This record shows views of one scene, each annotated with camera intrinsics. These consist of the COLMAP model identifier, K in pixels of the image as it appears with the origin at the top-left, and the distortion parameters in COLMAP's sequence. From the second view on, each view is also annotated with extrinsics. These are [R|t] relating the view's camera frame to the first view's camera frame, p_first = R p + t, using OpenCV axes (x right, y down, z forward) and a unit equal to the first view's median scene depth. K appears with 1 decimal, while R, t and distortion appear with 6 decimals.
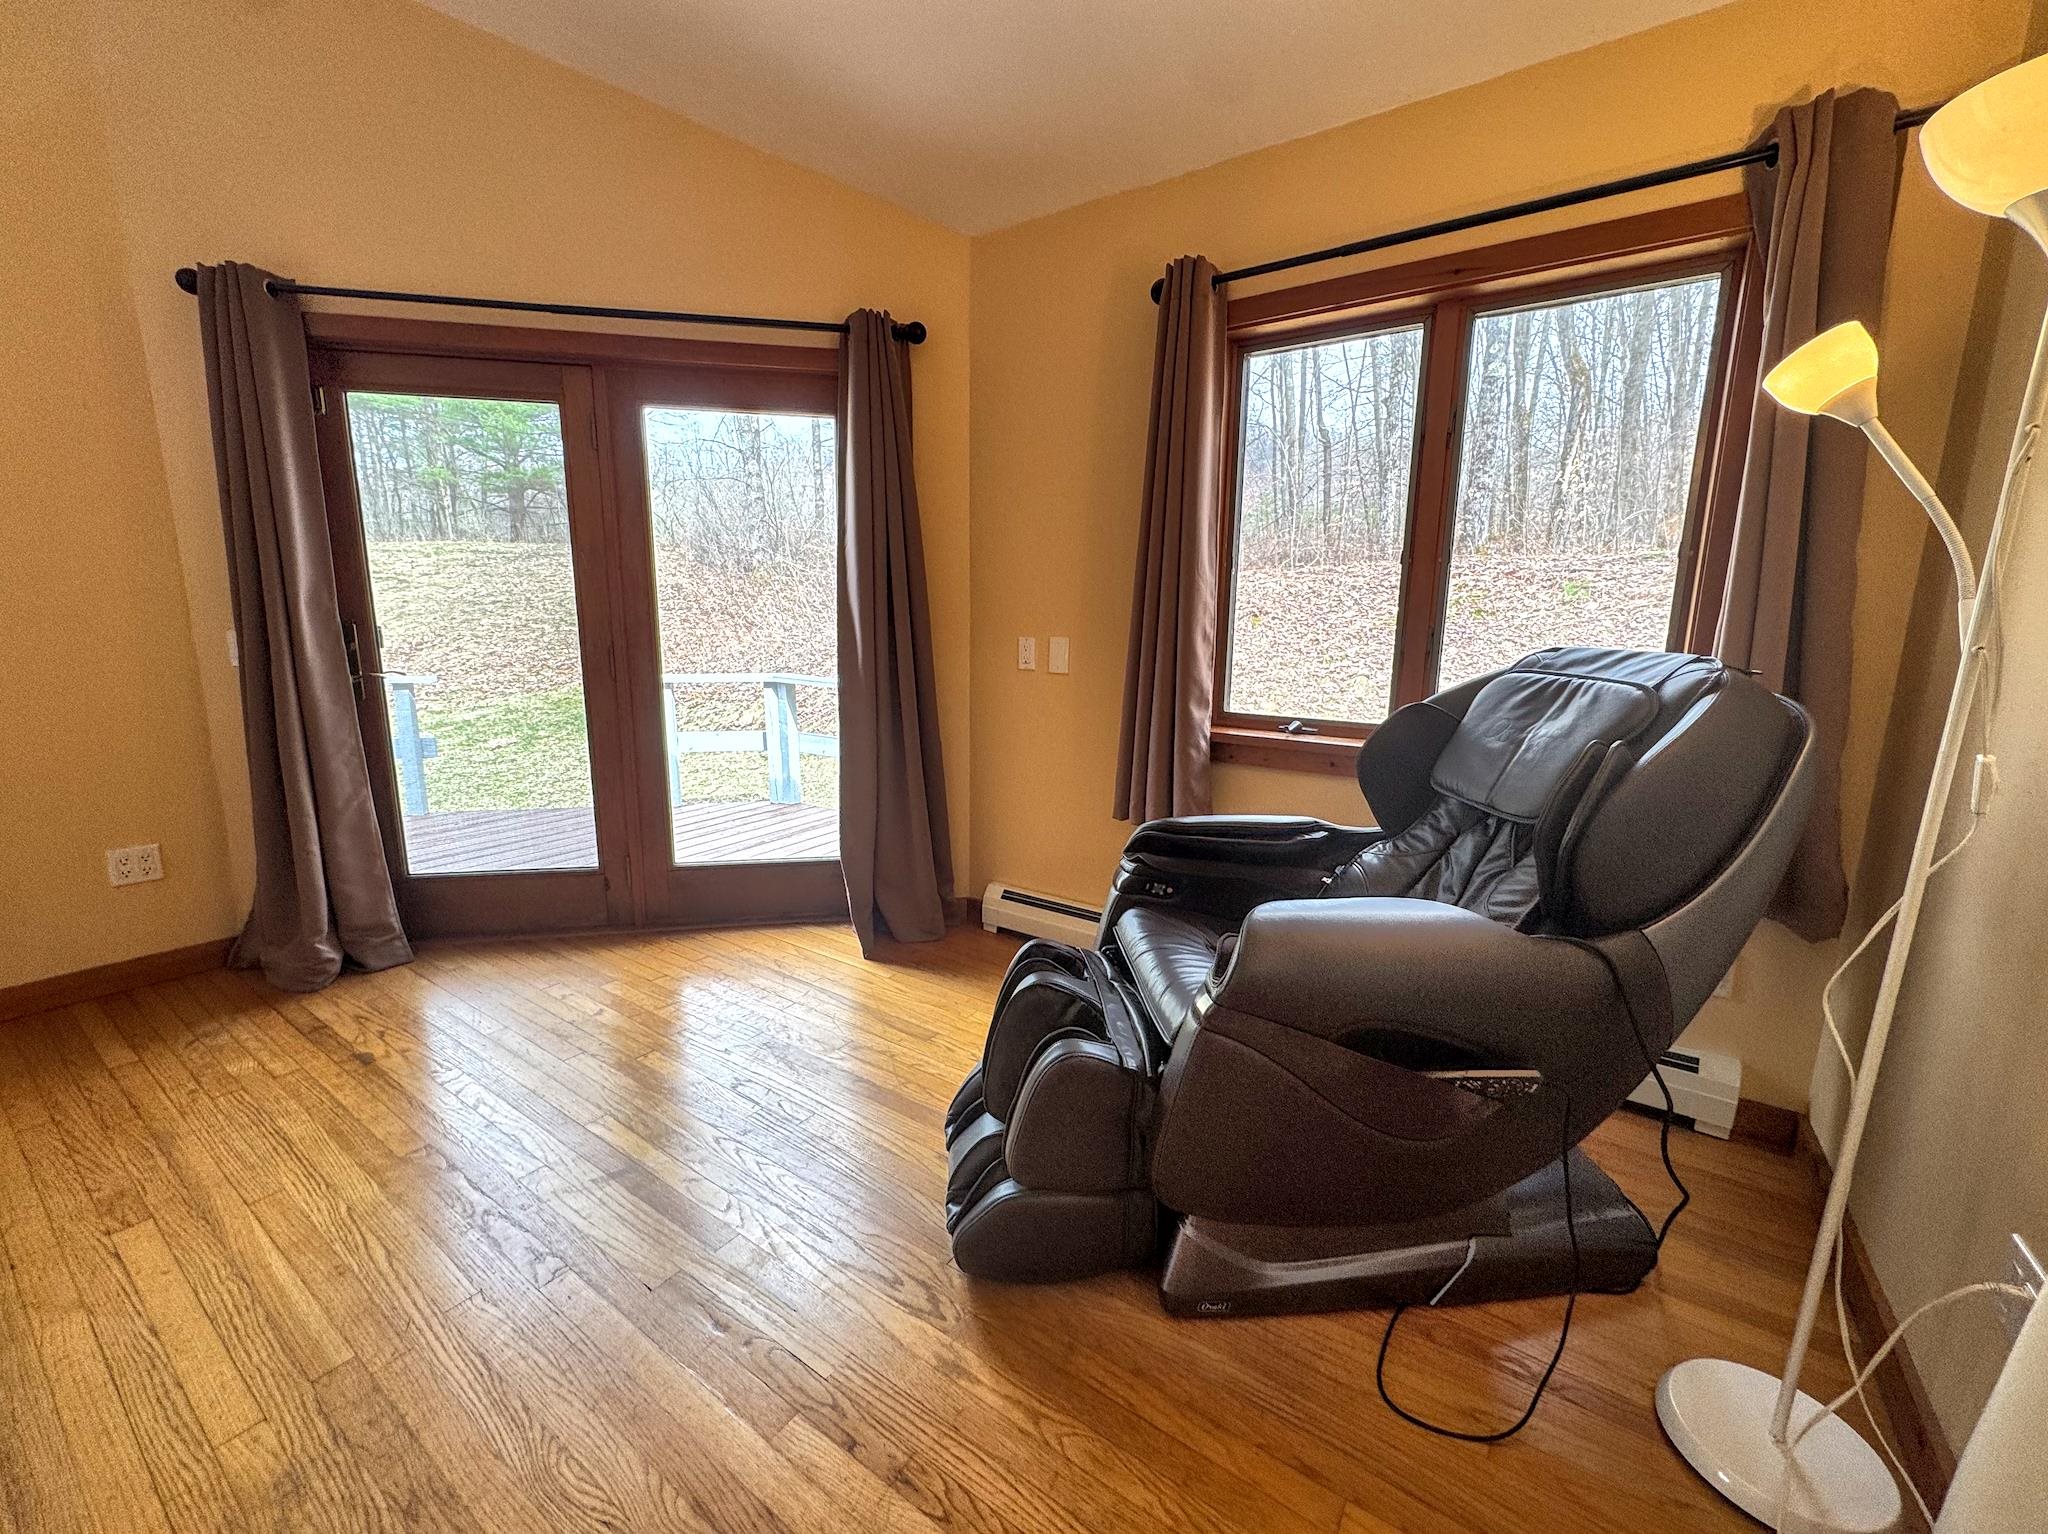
lens RADIAL K [[827.7, 0, 1014.5], [0, 827.7, 758.9], [0, 0, 1]] dist [-0.002410, 0.000034]
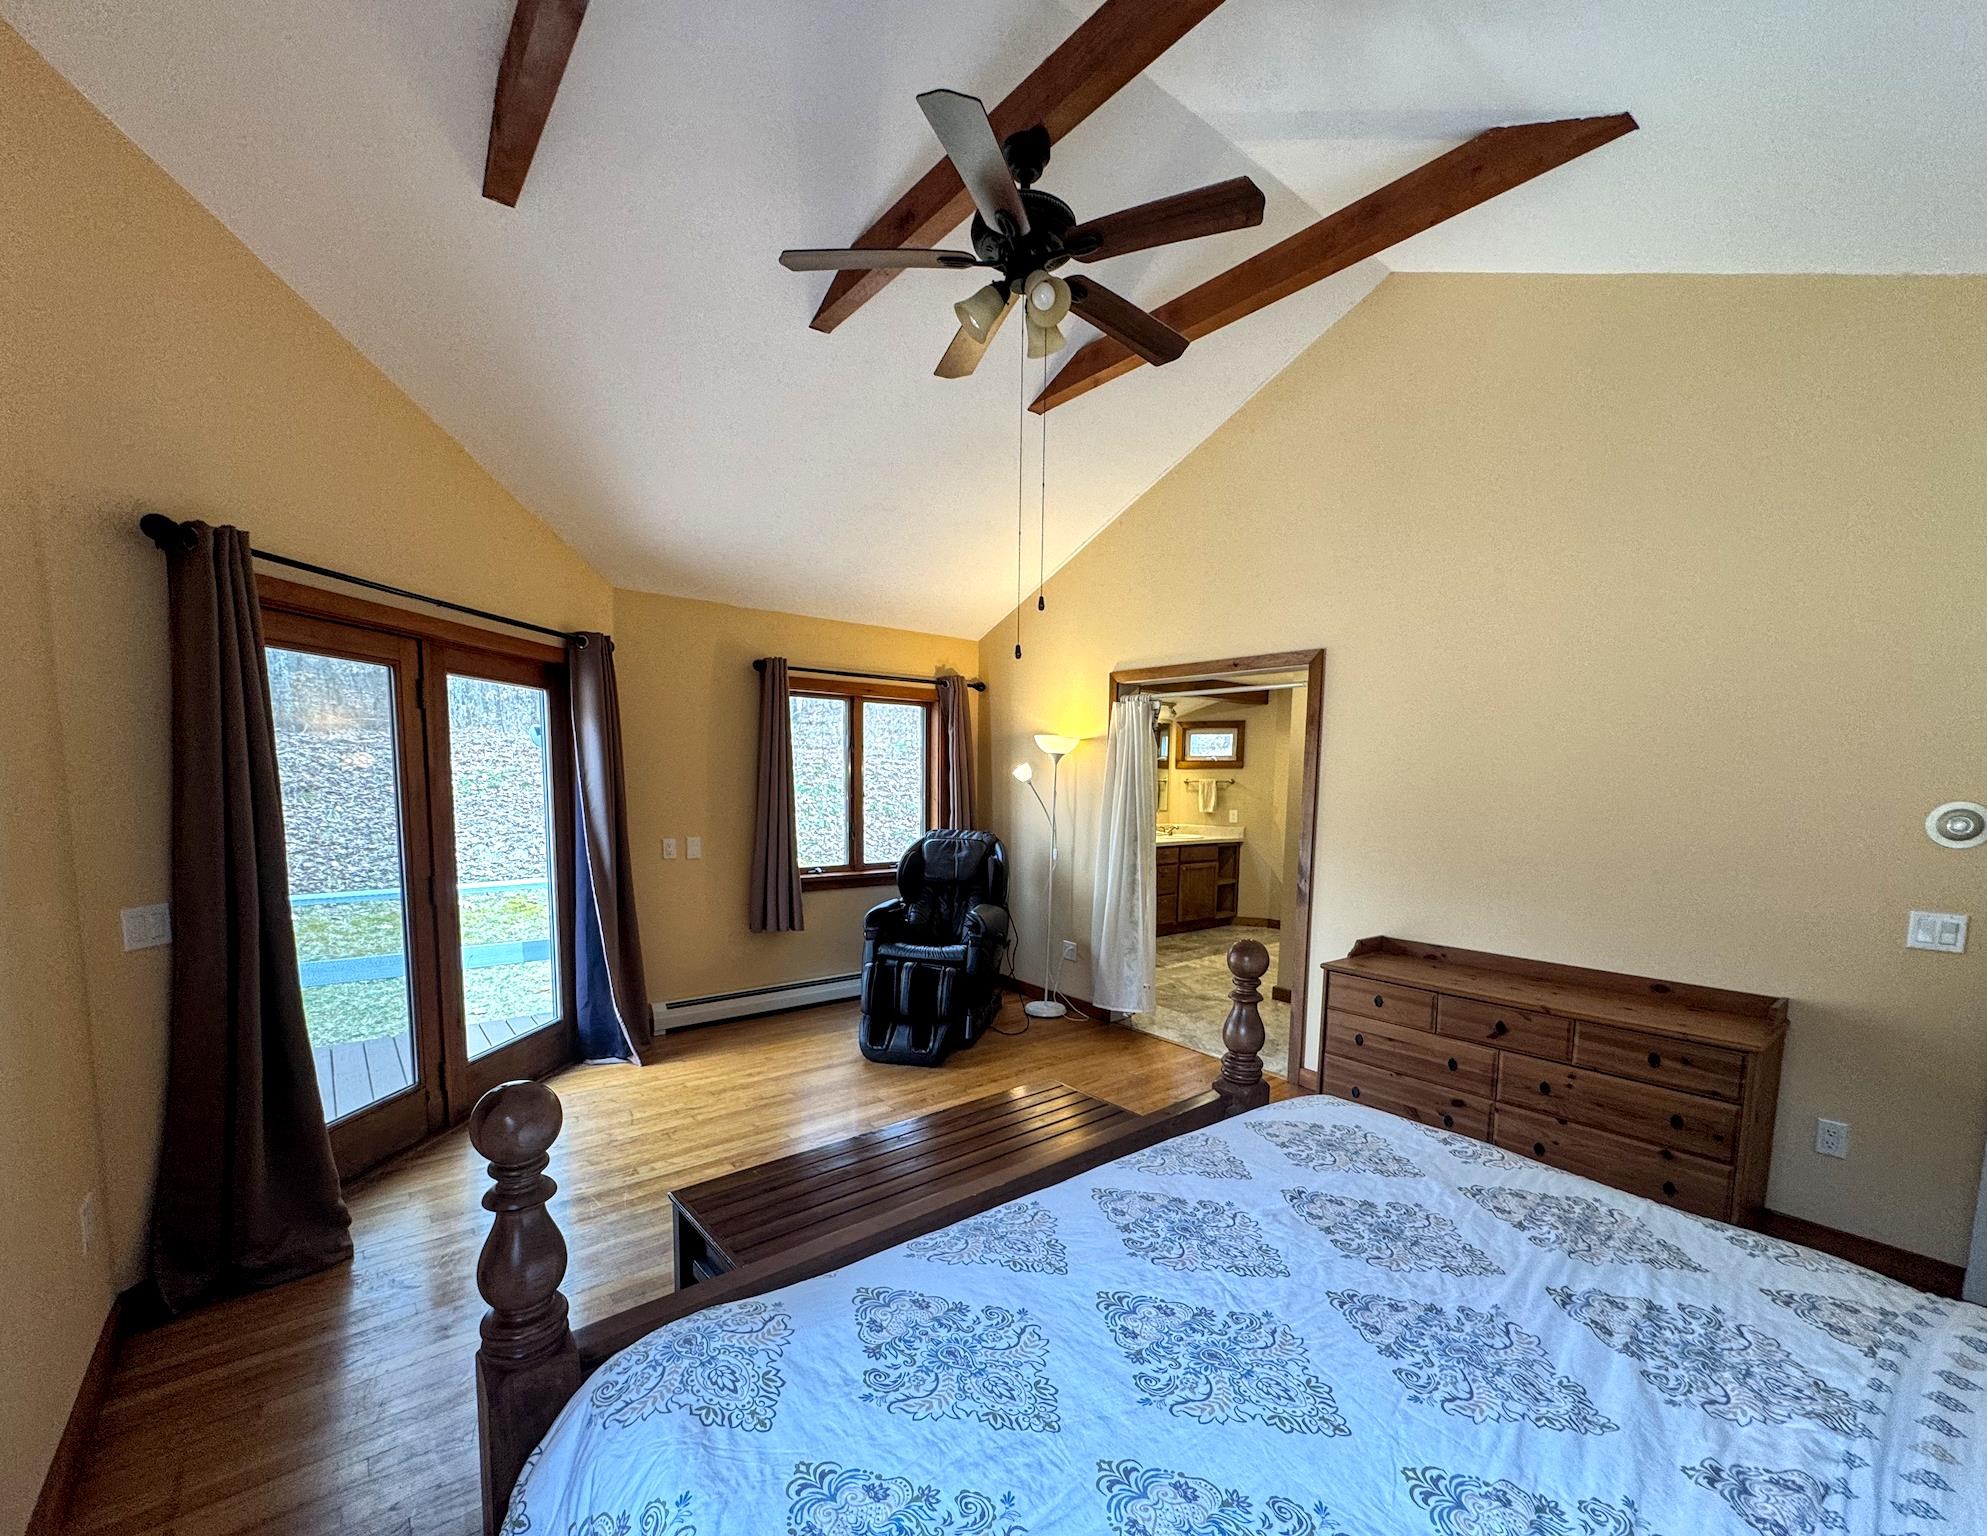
lens RADIAL K [[829.4, 0, 1002.6], [0, 829.4, 868.4], [0, 0, 1]] dist [-0.002283, 0.000000]
pose [[0.281135, -0.115876, 0.952647, -1.528212], [0.155219, 0.985103, 0.074017, -0.125455], [-0.947032, 0.127061, 0.294933, -0.088181]]
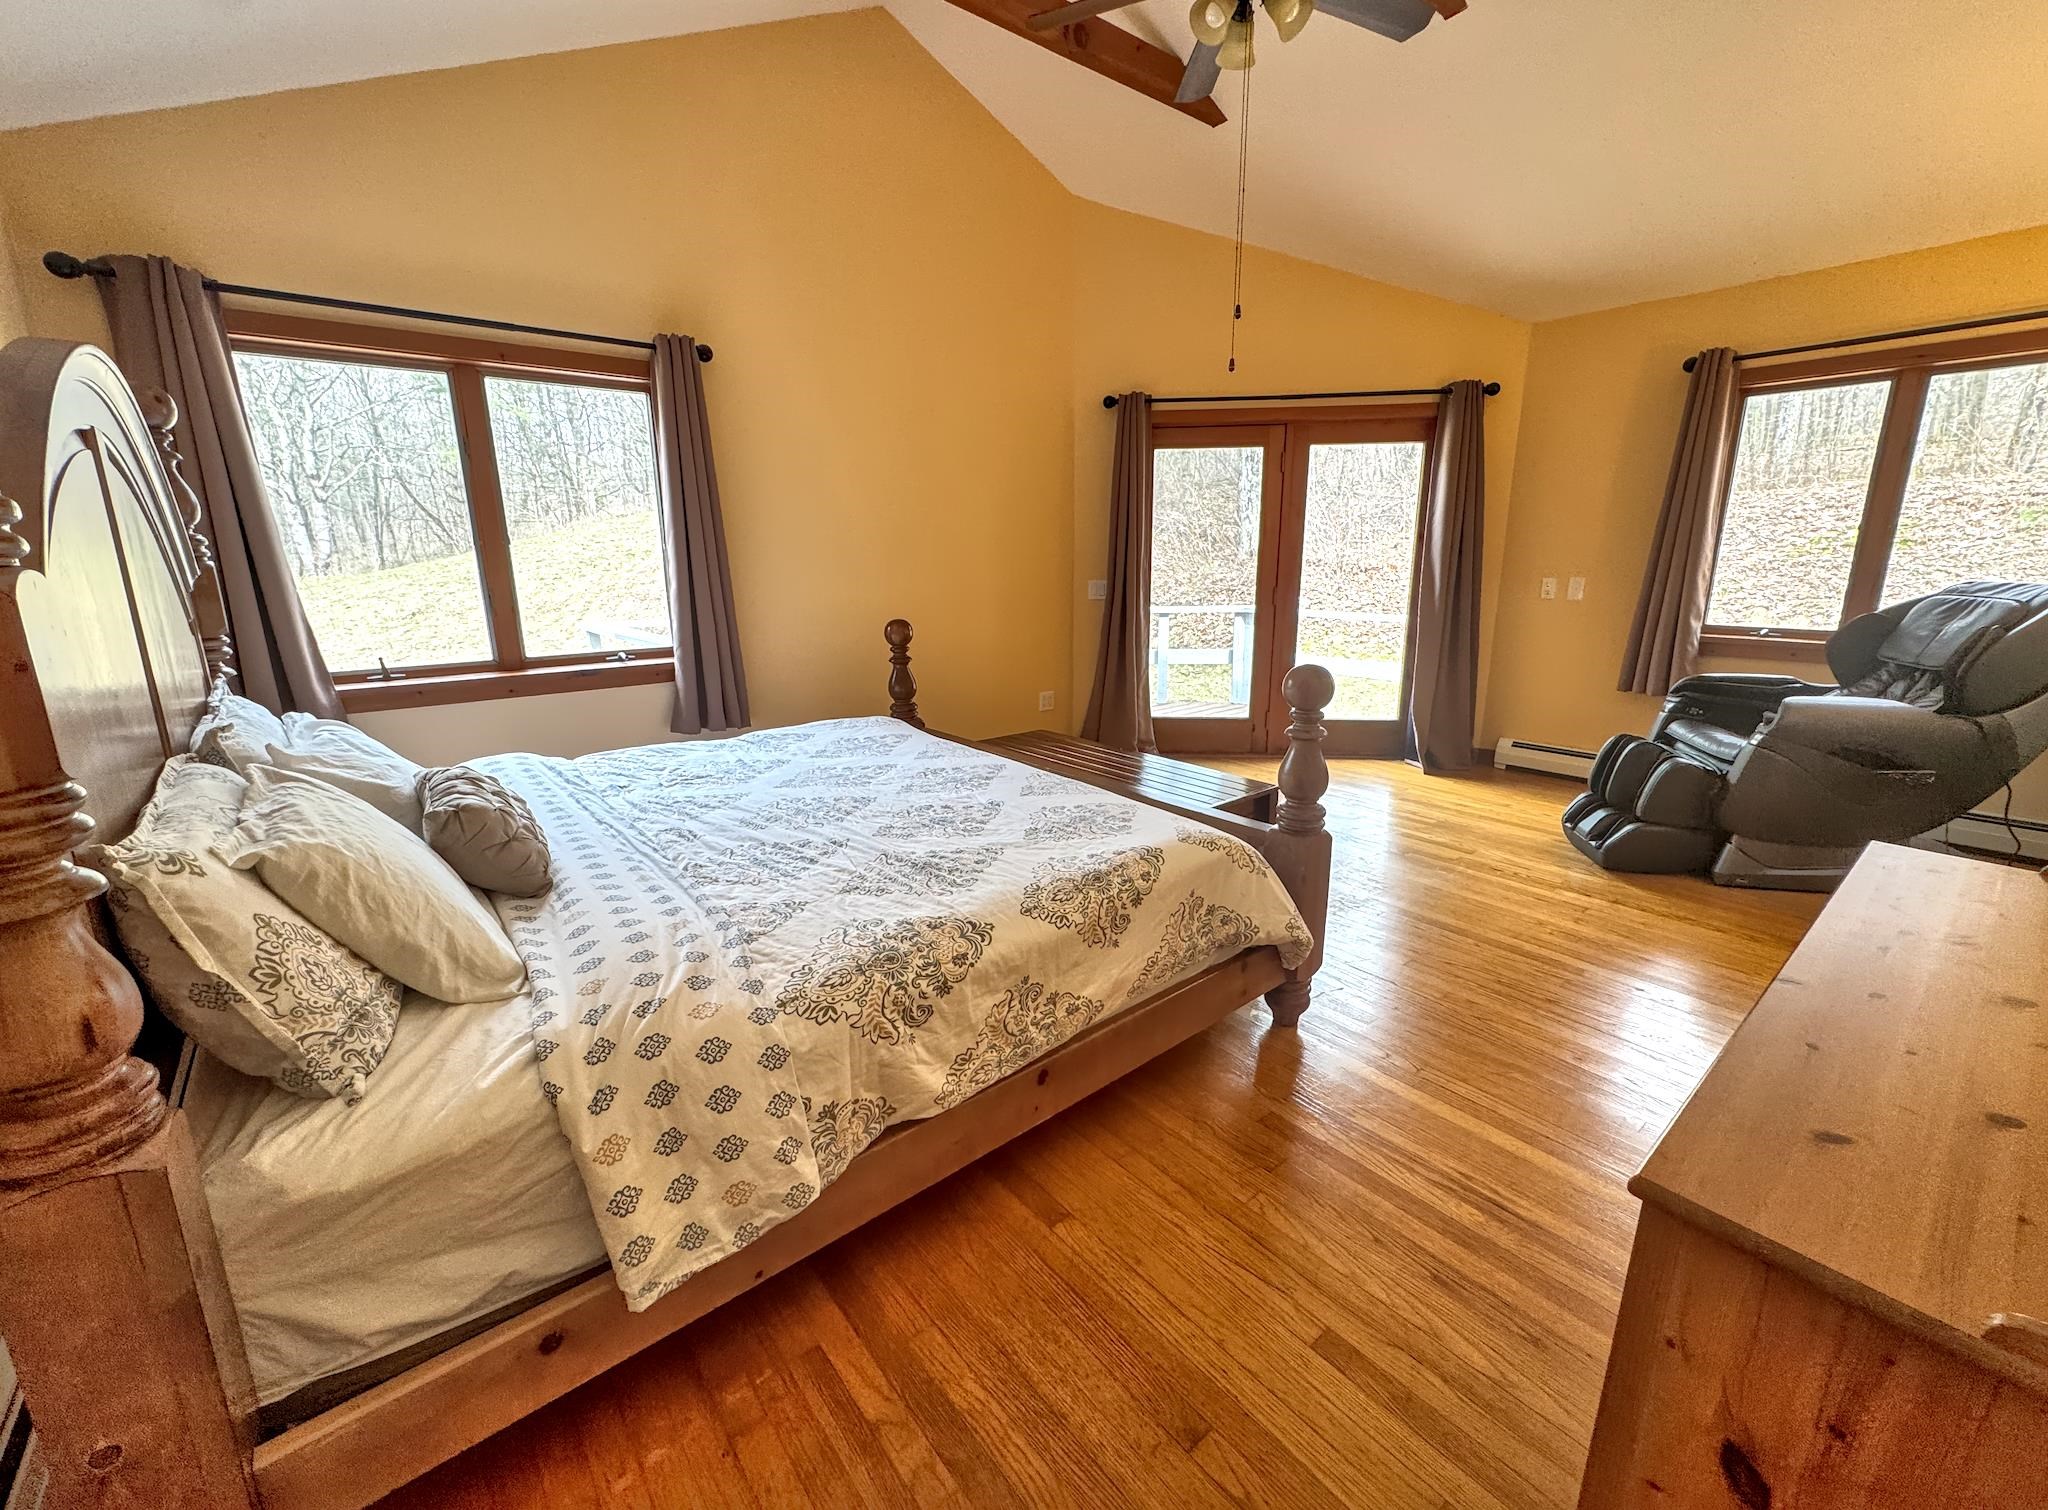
lens RADIAL K [[827.7, 0, 1022.9], [0, 827.7, 752.8], [0, 0, 1]] dist [-0.002410, 0.000034]
pose [[0.957267, 0.044798, -0.285717, -0.548754], [-0.025829, 0.997225, 0.069817, 0.114596], [0.288052, -0.059454, 0.955768, -0.925356]]
